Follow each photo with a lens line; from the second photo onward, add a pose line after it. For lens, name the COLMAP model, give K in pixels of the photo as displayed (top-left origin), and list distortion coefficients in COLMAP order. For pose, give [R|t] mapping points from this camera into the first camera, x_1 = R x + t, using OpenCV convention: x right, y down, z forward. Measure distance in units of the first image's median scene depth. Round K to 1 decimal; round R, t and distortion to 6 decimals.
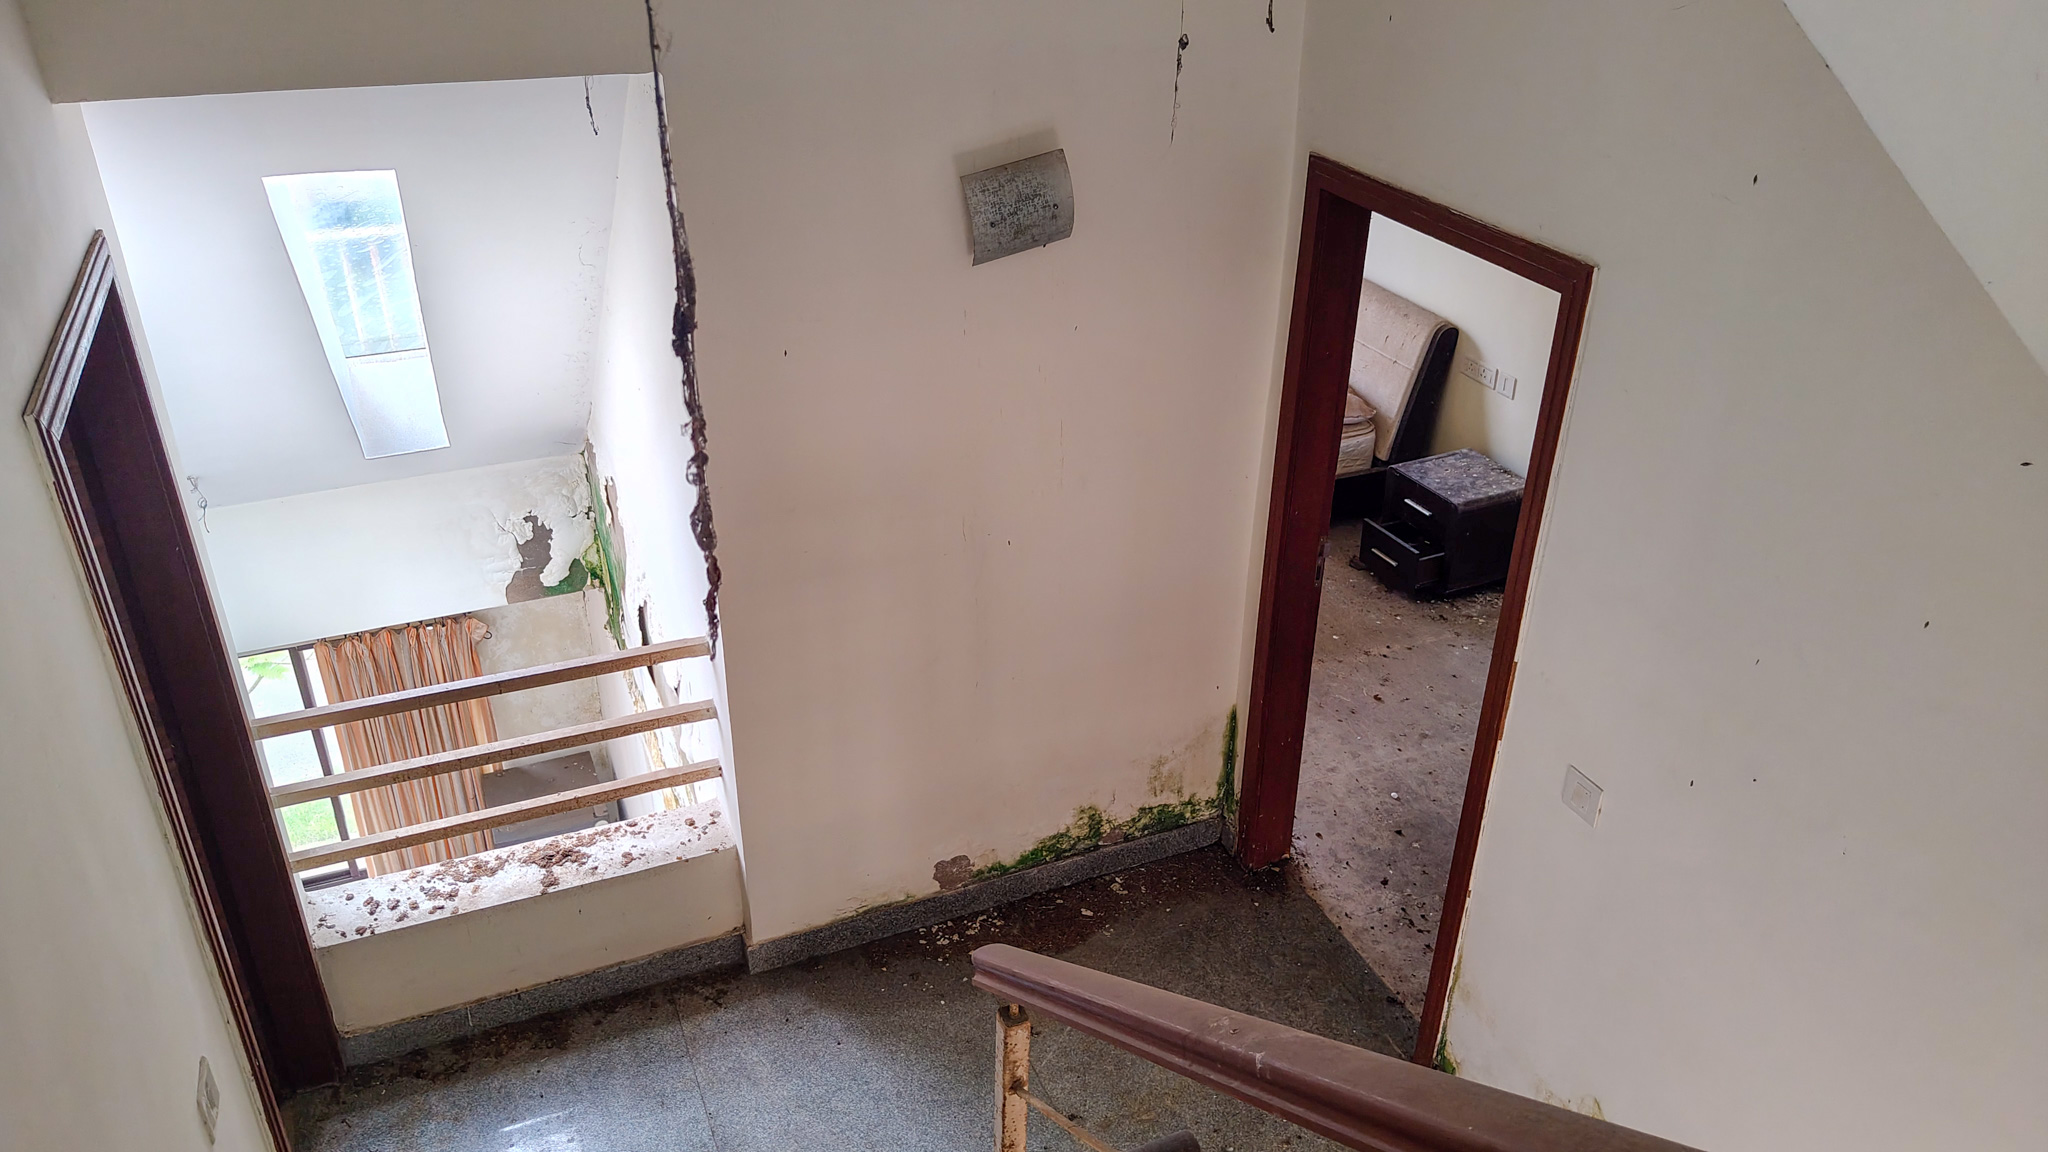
lens RADIAL K [[1446.8, 0, 1013.5], [0, 1446.8, 565.1], [0, 0, 1]] dist [0.014389, -0.010374]
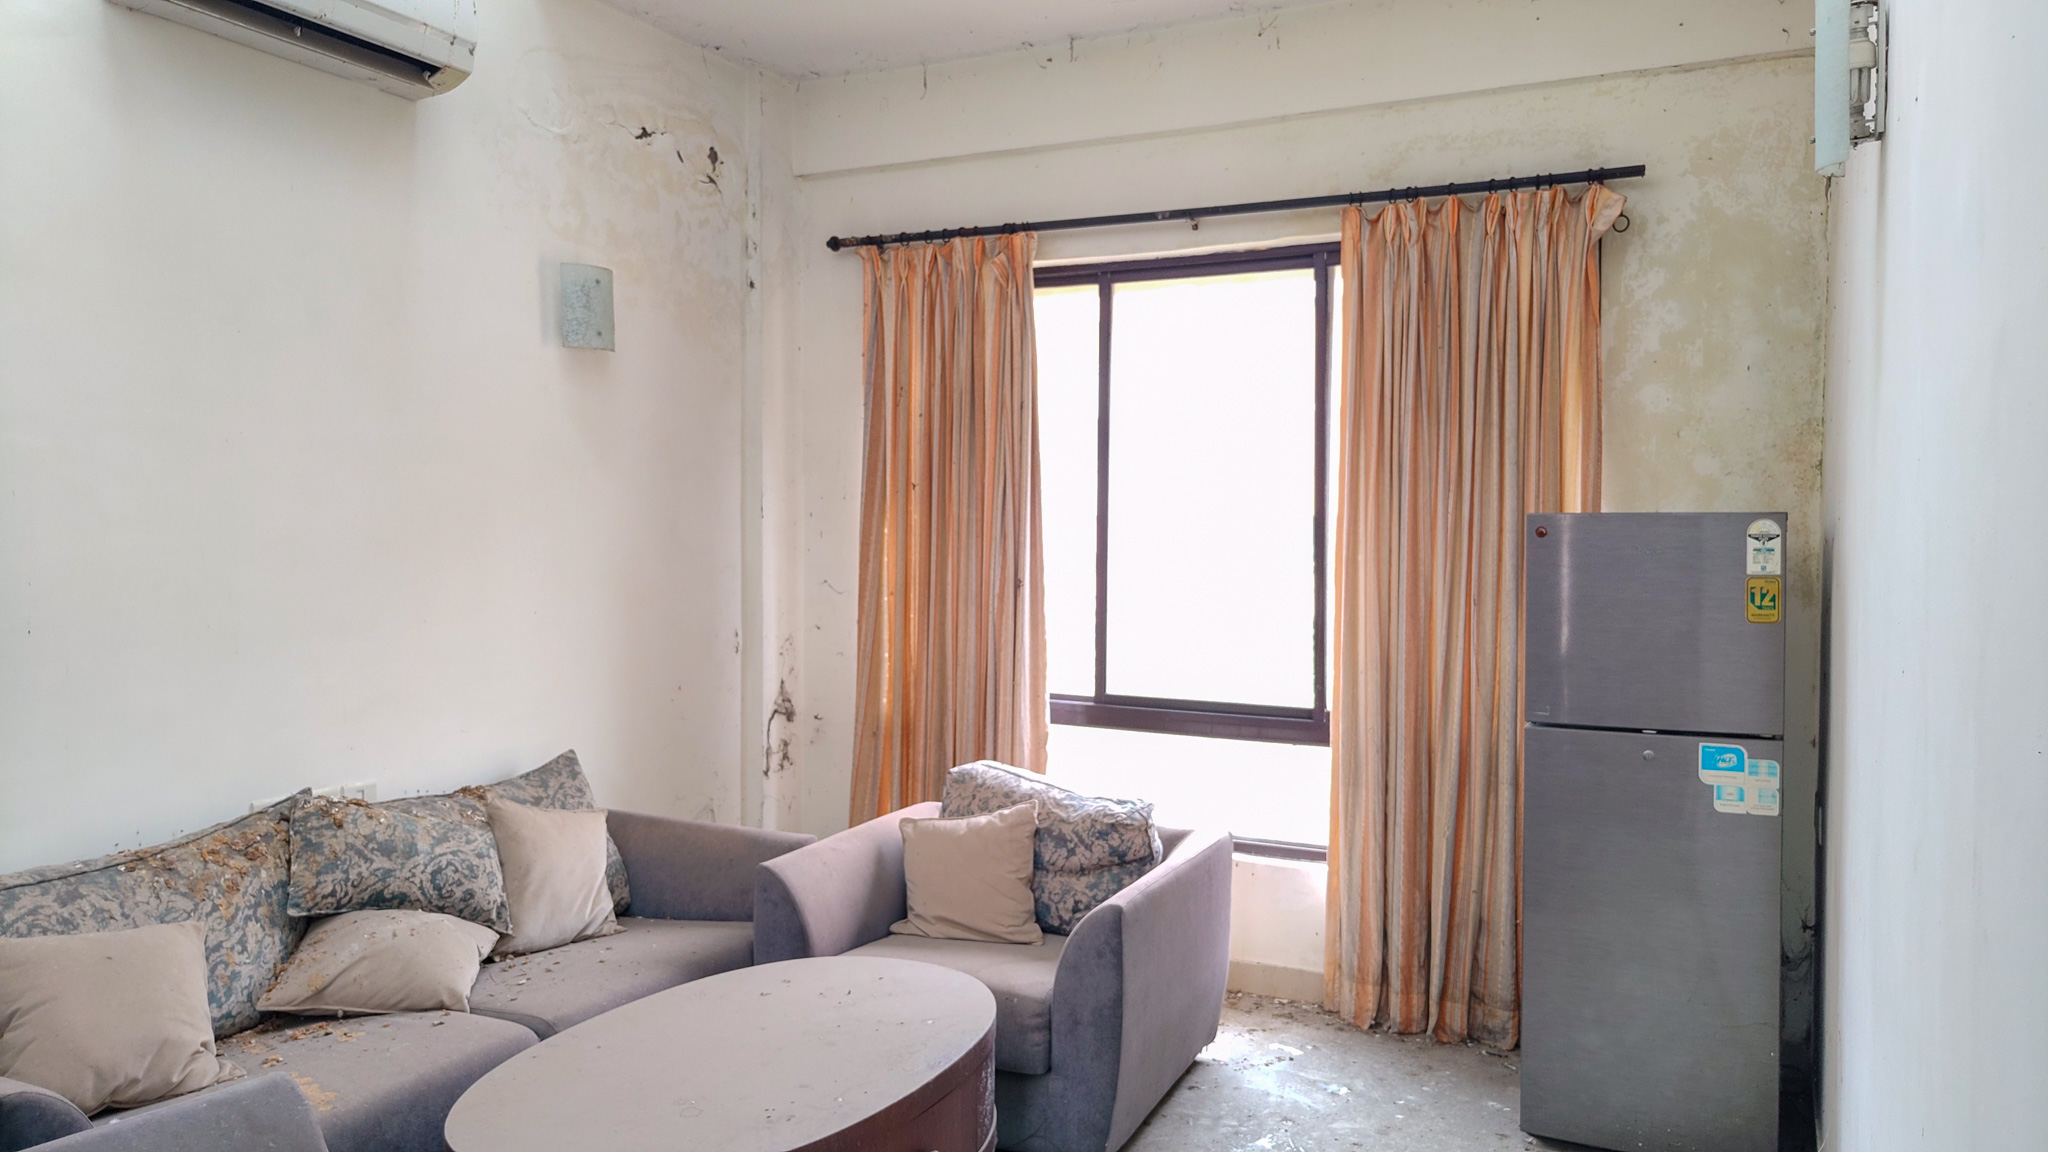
lens RADIAL K [[1446.8, 0, 1039.9], [0, 1446.8, 578.9], [0, 0, 1]] dist [0.014389, -0.010374]
pose [[0.651160, 0.021724, -0.758629, -0.108146], [-0.352060, 0.894180, -0.276580, 0.473943], [0.672343, 0.447181, 0.589902, 0.712620]]
